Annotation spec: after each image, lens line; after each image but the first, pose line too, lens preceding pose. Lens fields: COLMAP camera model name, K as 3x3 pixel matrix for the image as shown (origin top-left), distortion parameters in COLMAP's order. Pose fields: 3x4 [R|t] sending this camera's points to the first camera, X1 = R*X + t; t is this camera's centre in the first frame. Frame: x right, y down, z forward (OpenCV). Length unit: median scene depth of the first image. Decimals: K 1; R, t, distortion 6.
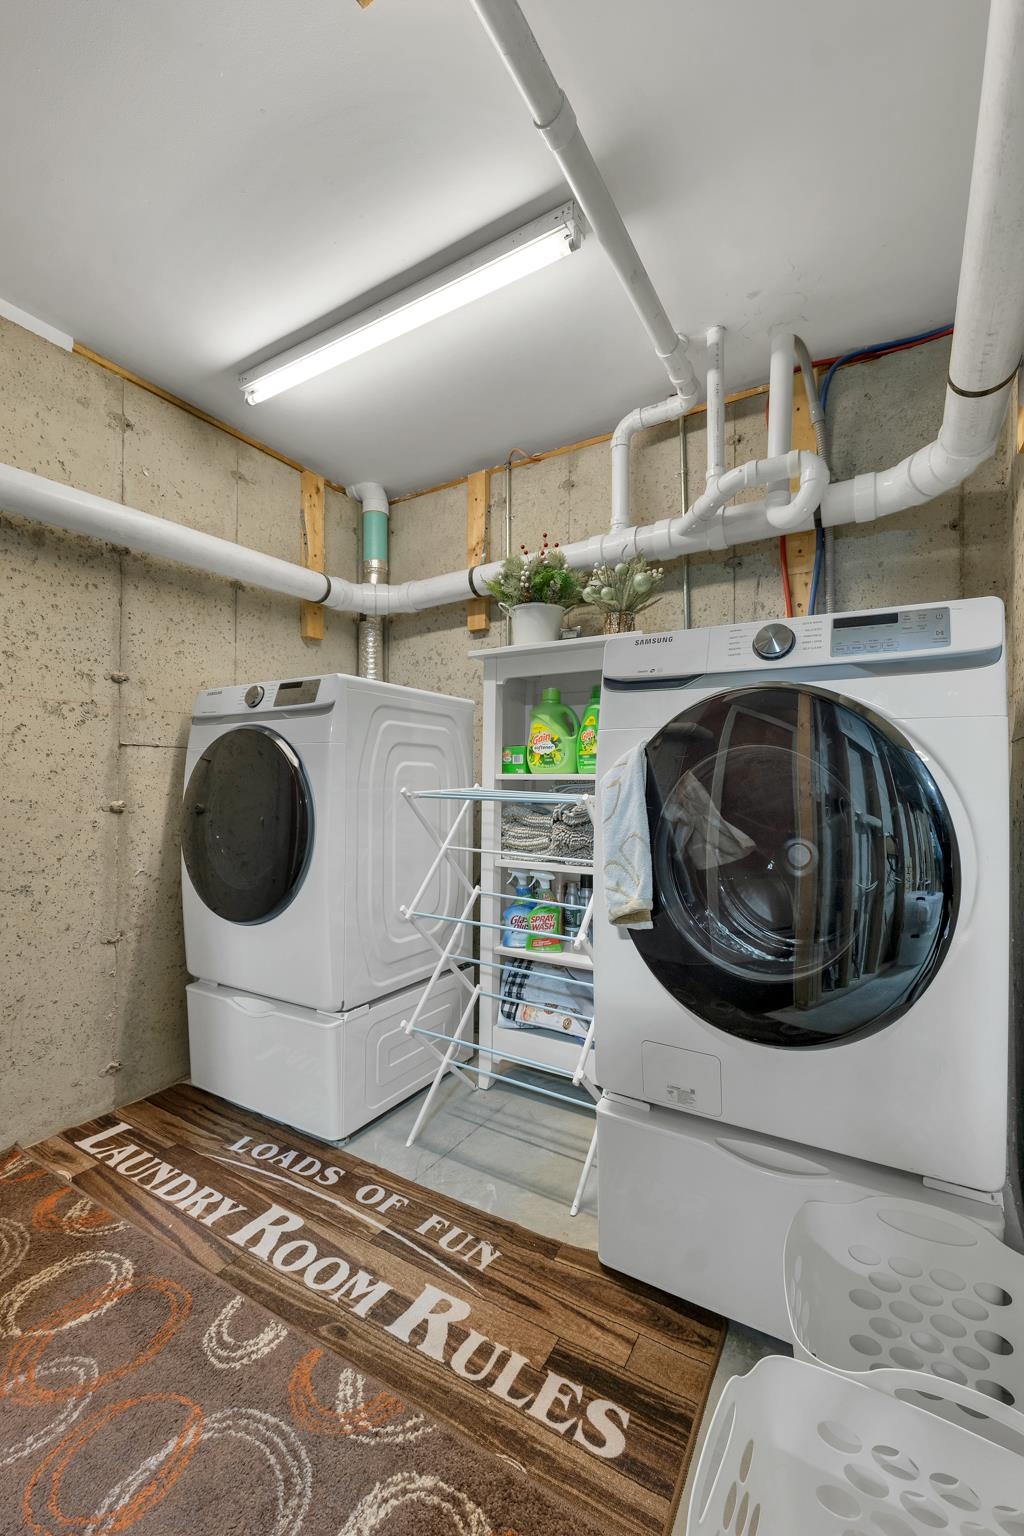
lens RADIAL K [[649.1, 0, 516.3], [0, 649.1, 774.4], [0, 0, 1]] dist [-0.000248, -0.000230]
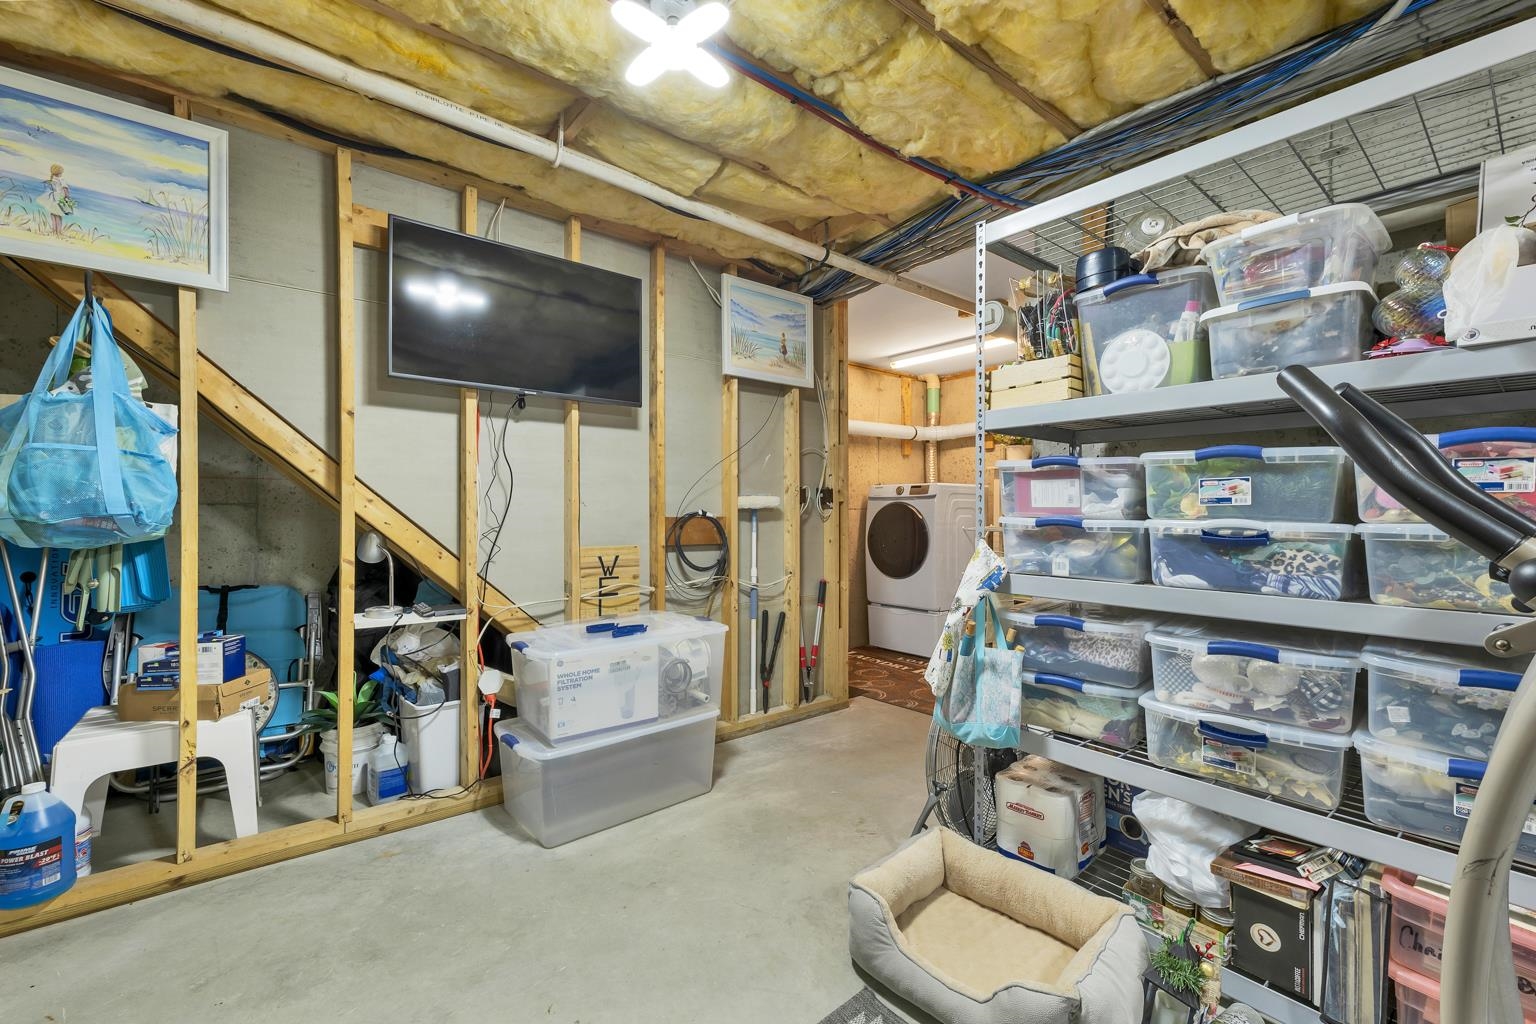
lens RADIAL K [[649.1, 0, 760.3], [0, 649.1, 514.5], [0, 0, 1]] dist [-0.000248, -0.000230]
pose [[0.943069, 0.003563, -0.332577, -0.072546], [0.003925, 0.999754, 0.021839, -0.080700], [0.332573, -0.021901, 0.942823, -1.513155]]
